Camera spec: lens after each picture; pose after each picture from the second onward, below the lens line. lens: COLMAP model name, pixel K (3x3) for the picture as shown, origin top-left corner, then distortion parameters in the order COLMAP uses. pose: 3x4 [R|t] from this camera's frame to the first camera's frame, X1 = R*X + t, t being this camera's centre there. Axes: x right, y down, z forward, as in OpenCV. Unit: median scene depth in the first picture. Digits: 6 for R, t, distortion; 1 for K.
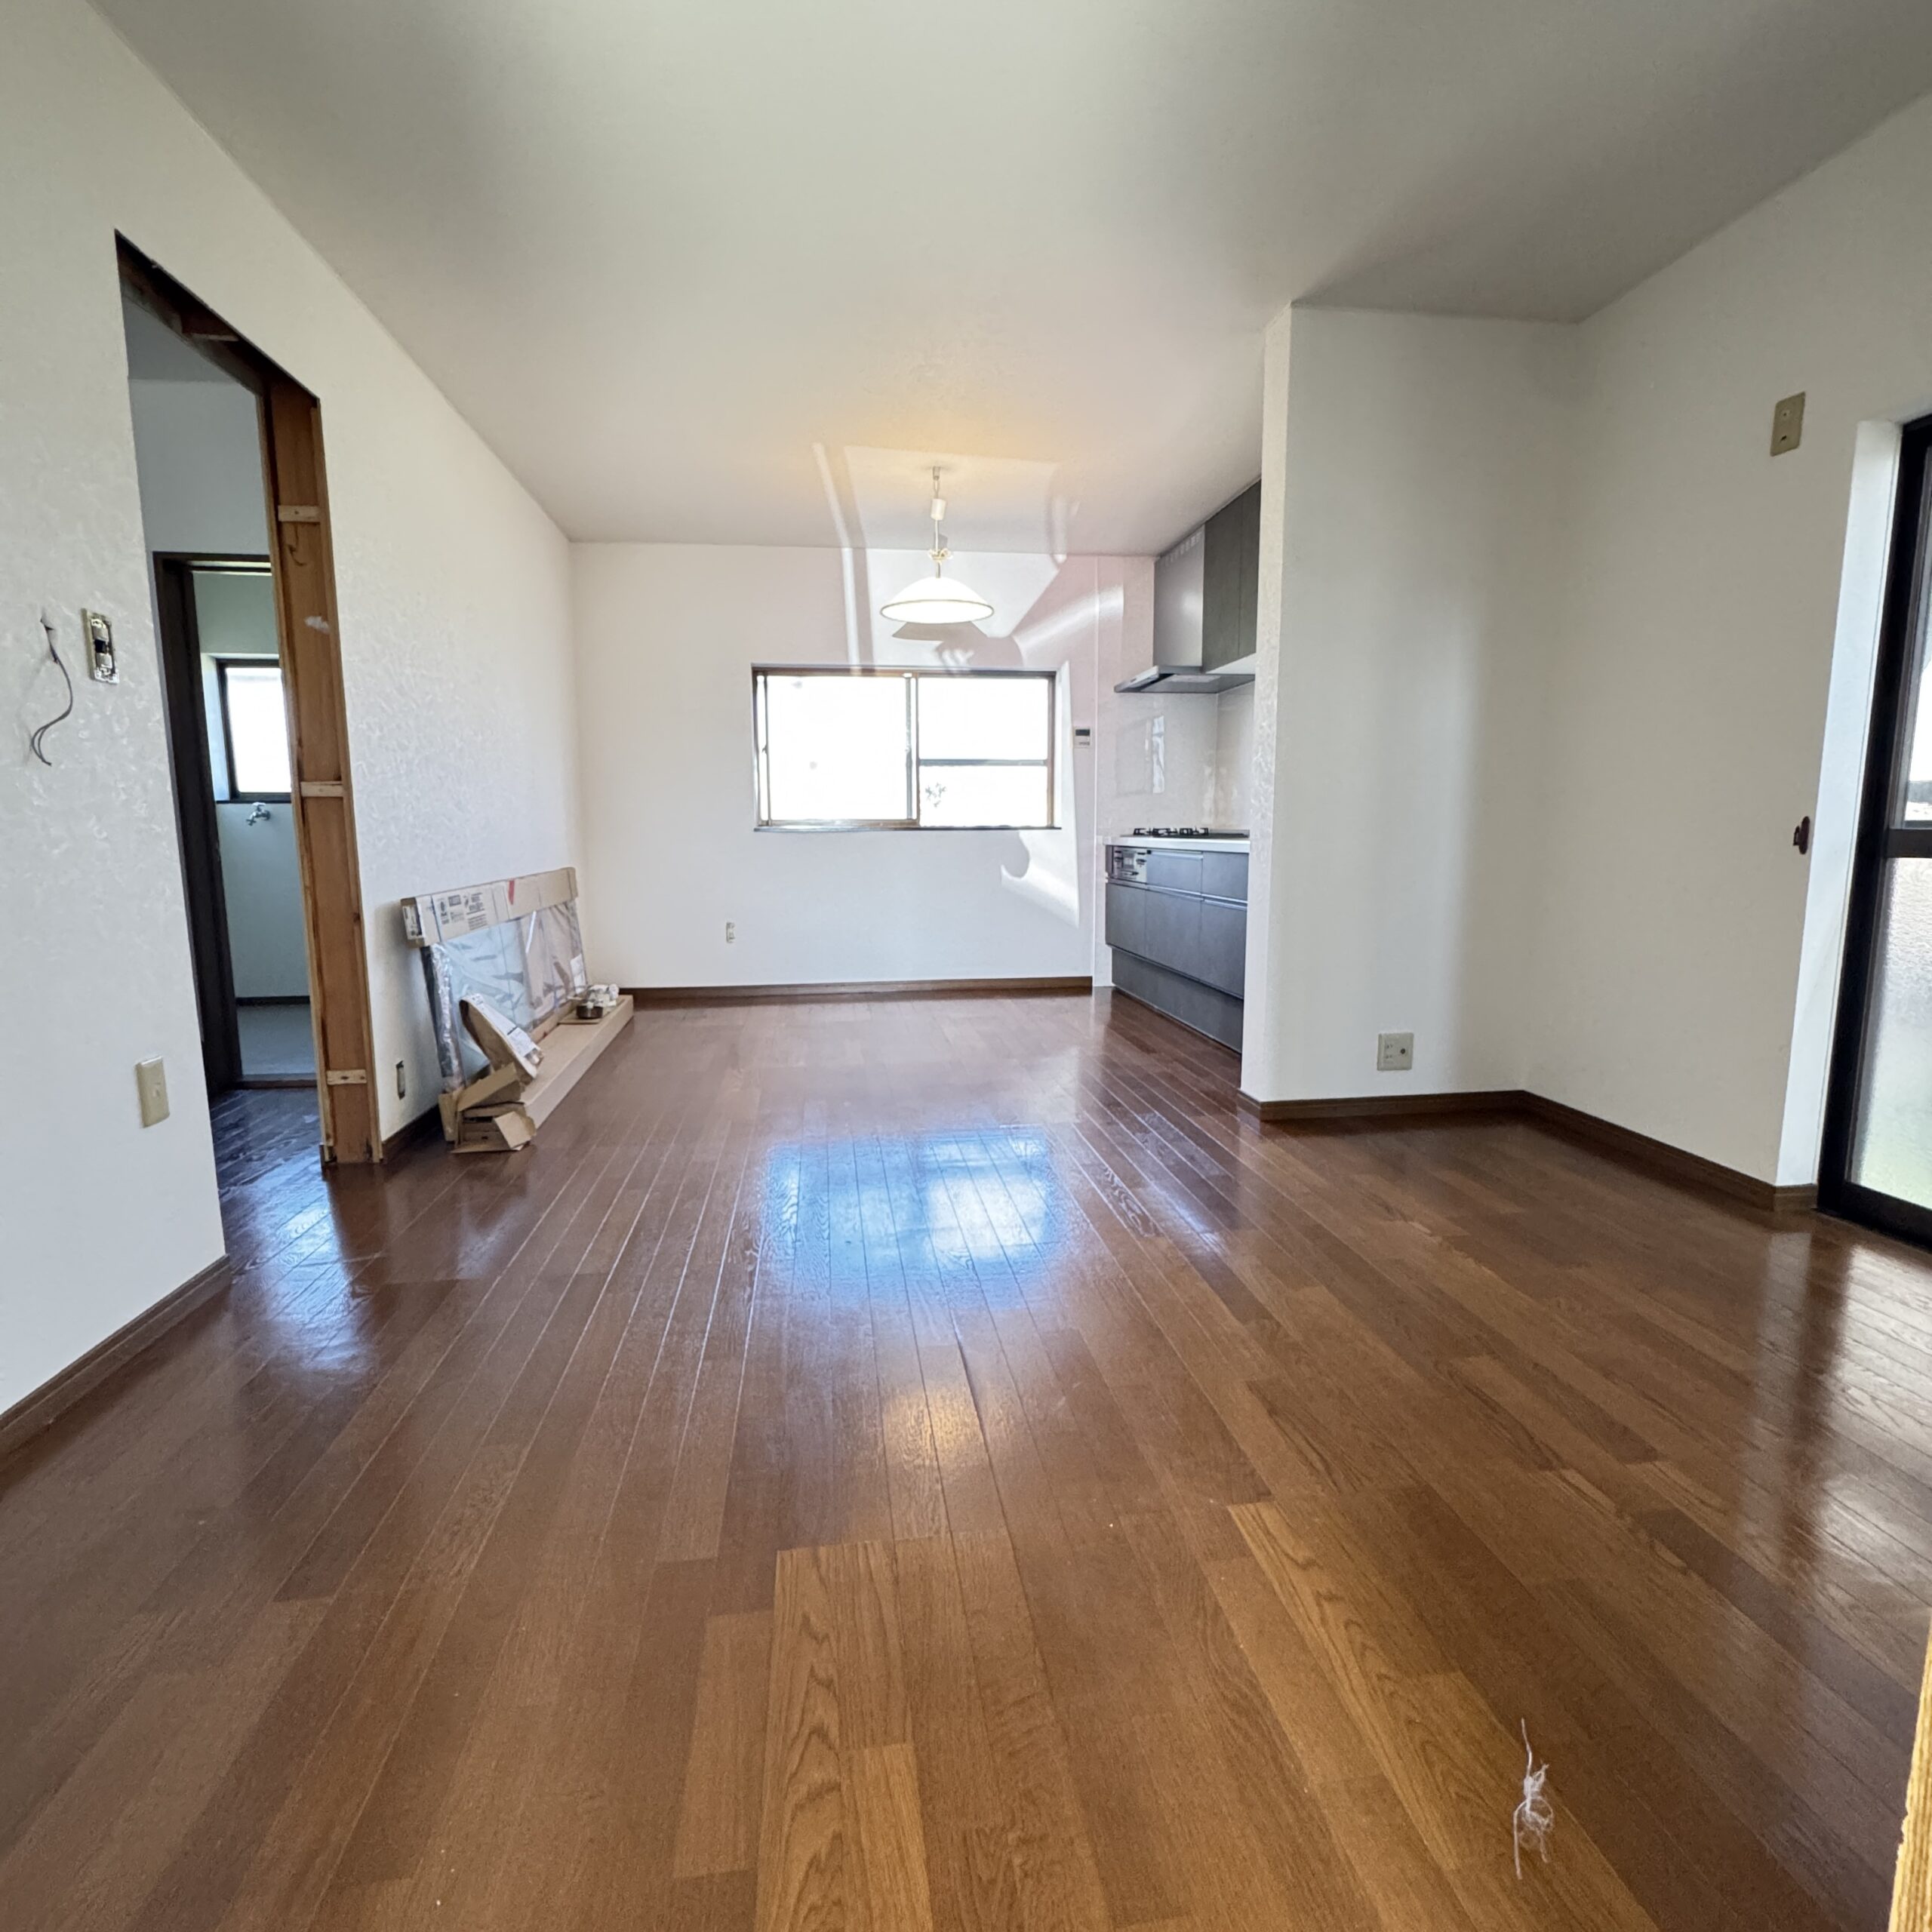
lens RADIAL K [[1030.3, 0, 963.7], [0, 1030.3, 965.1], [0, 0, 1]] dist [-0.000041, -0.001609]
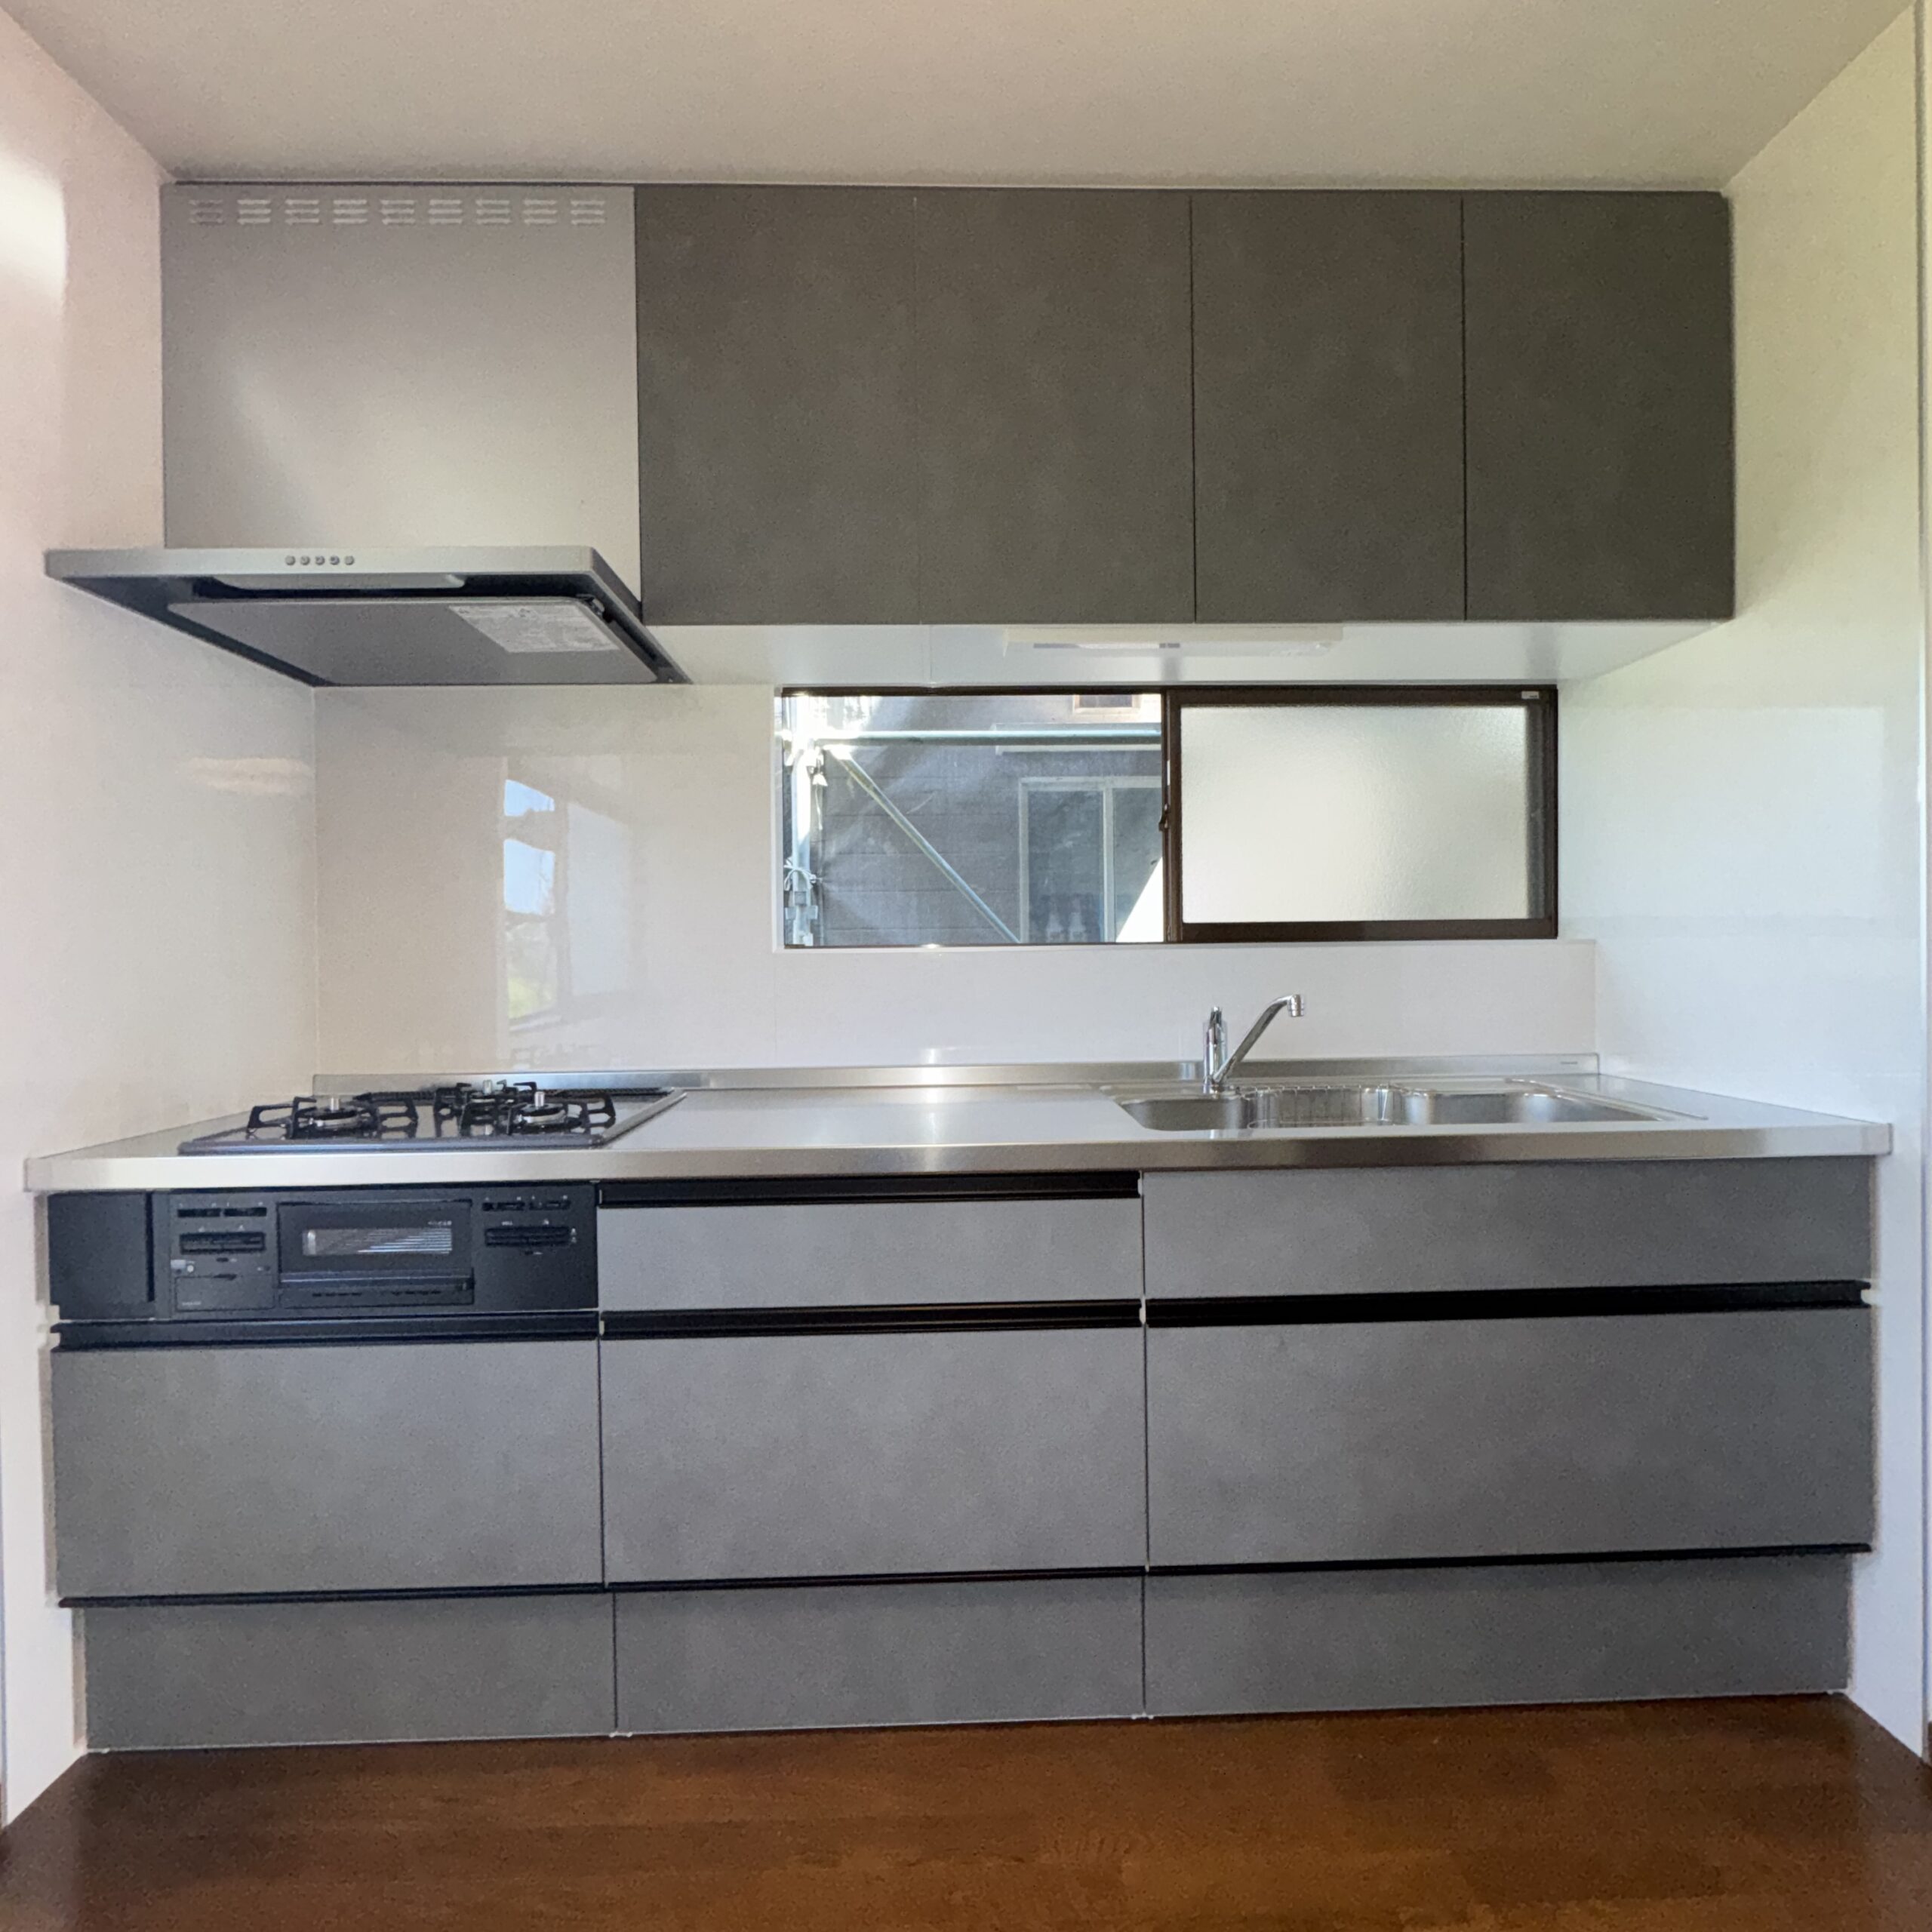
lens RADIAL K [[1030.3, 0, 964.7], [0, 1030.3, 953.8], [0, 0, 1]] dist [-0.000041, -0.001609]
pose [[0.111915, 0.006032, 0.993699, -0.076104], [0.147714, 0.988771, -0.022638, -0.137358], [-0.982678, 0.149317, 0.109767, 0.771451]]
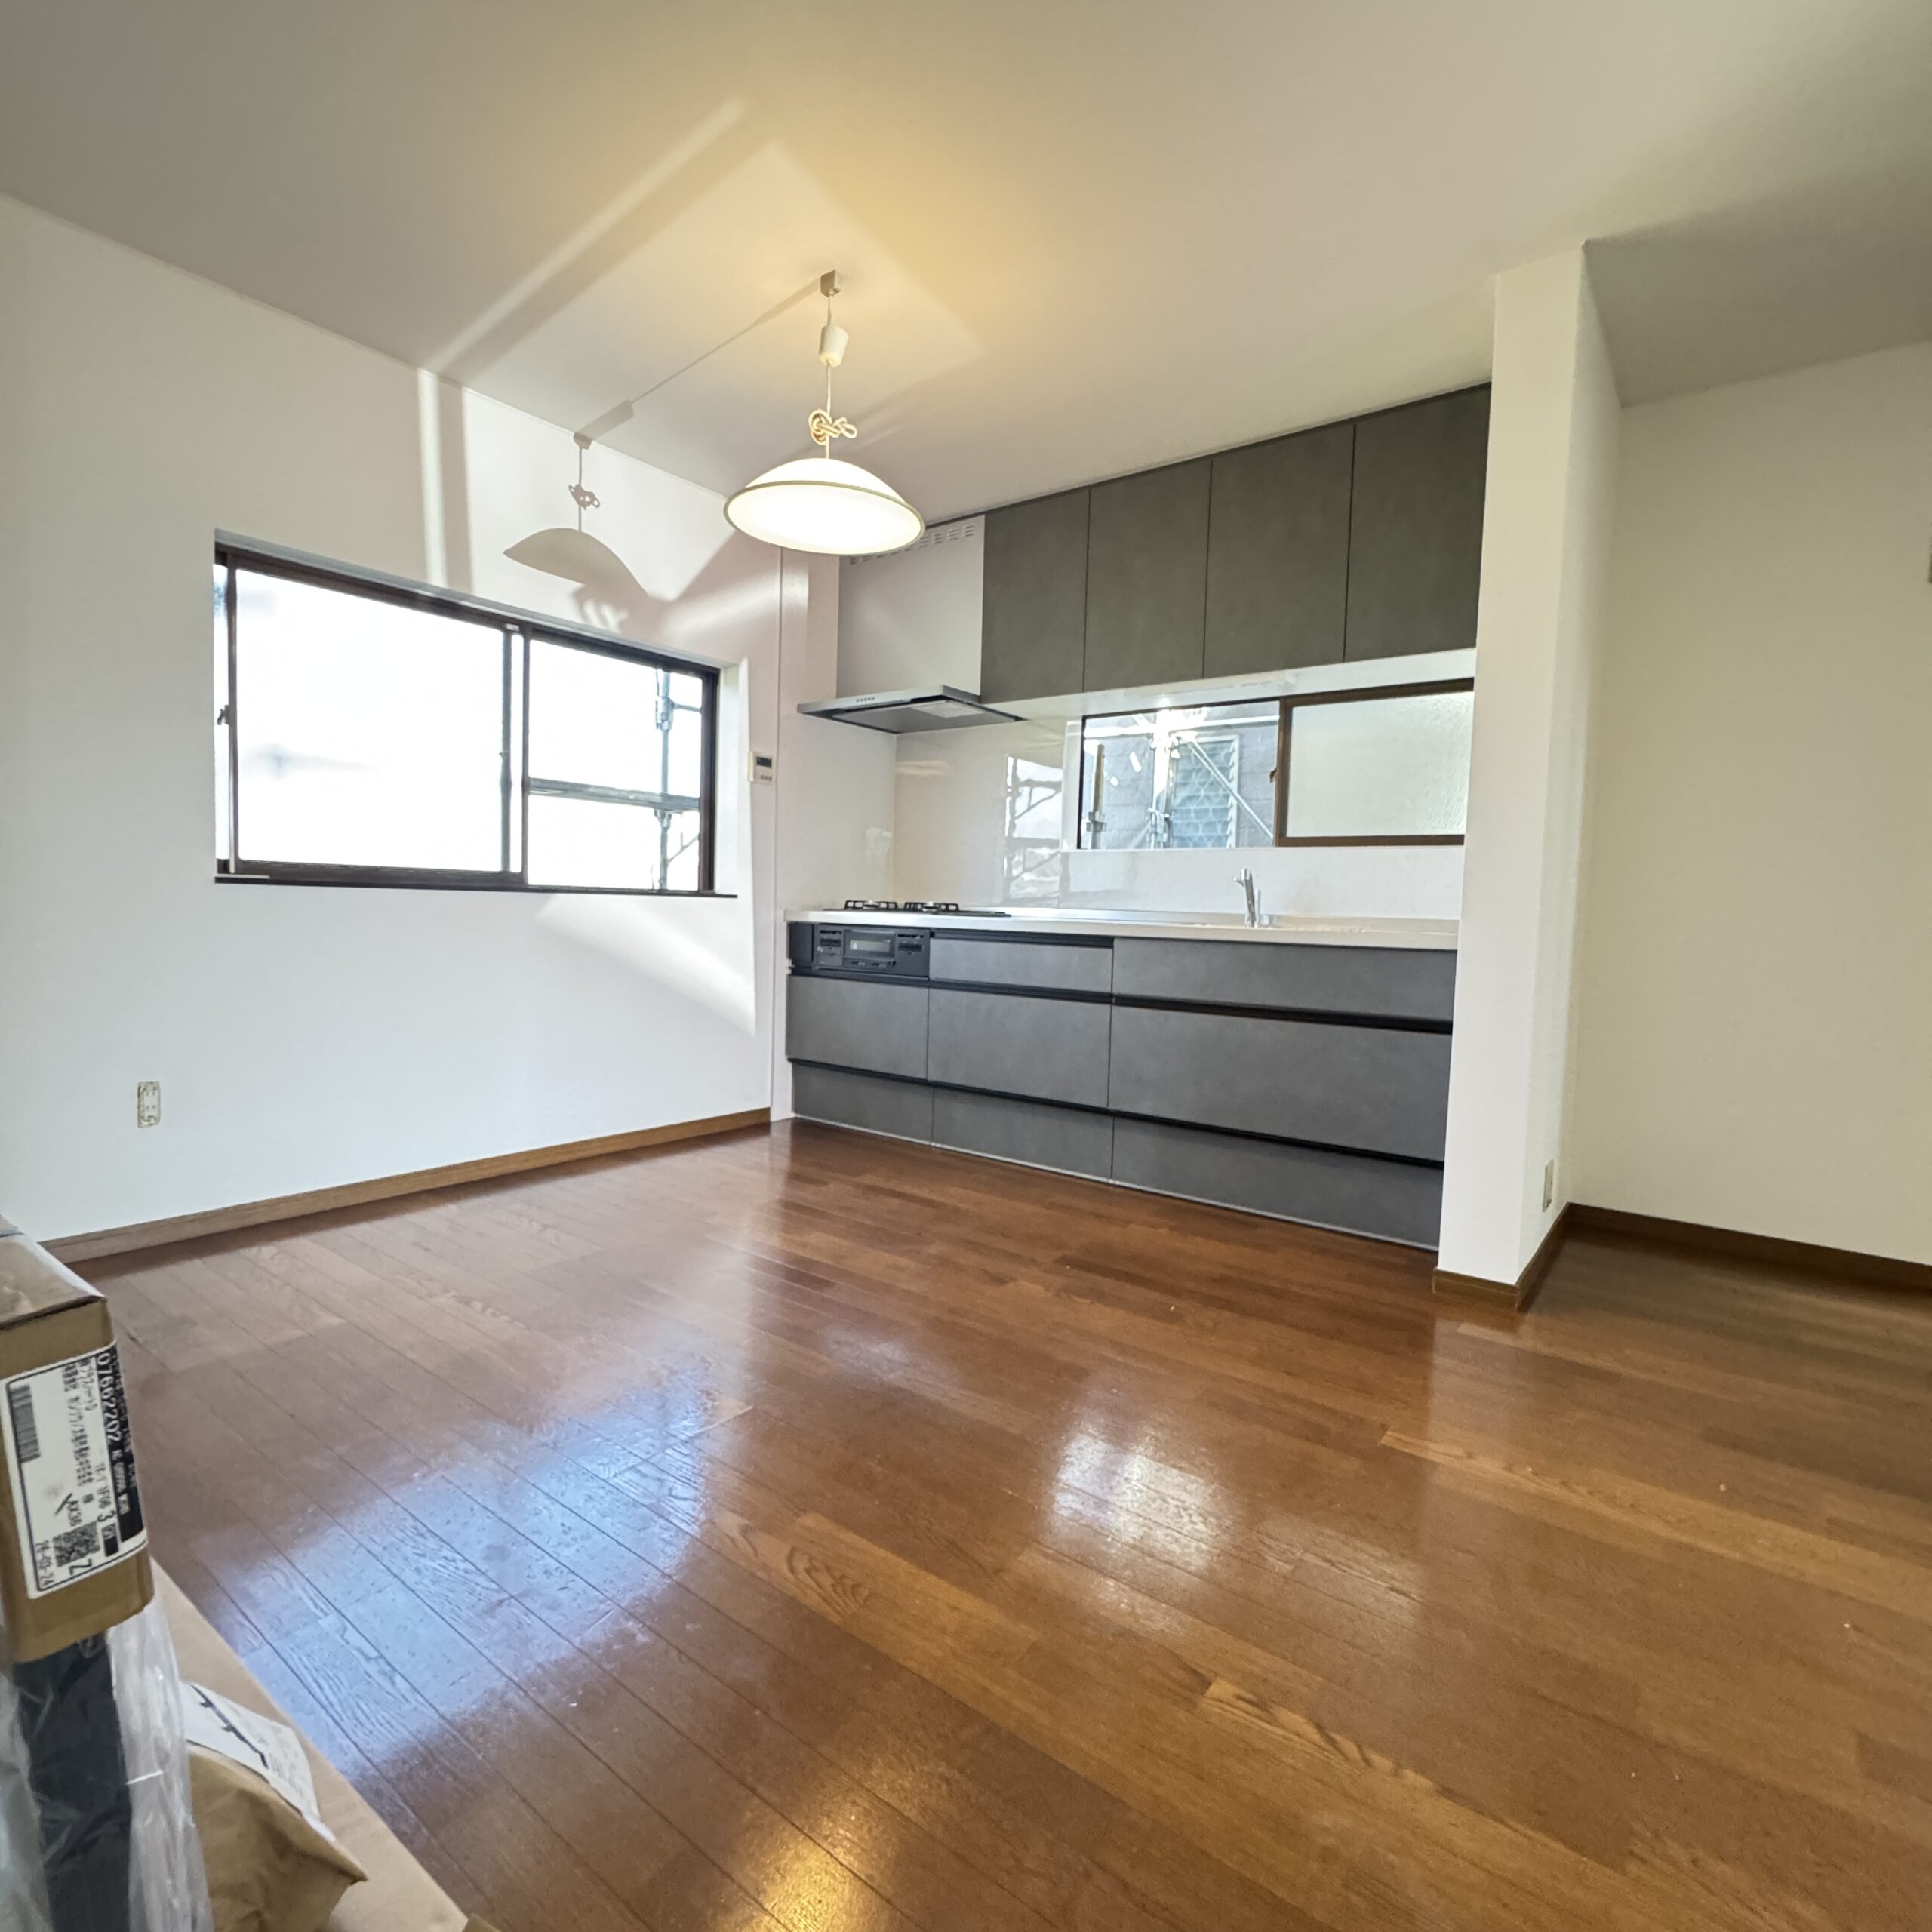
lens RADIAL K [[1030.3, 0, 964.4], [0, 1030.3, 955.8], [0, 0, 1]] dist [-0.000041, -0.001609]
pose [[0.705255, -0.009523, 0.708890, -0.287949], [0.061951, 0.996913, -0.048242, -0.051785], [-0.706242, 0.077939, 0.703667, 0.420834]]
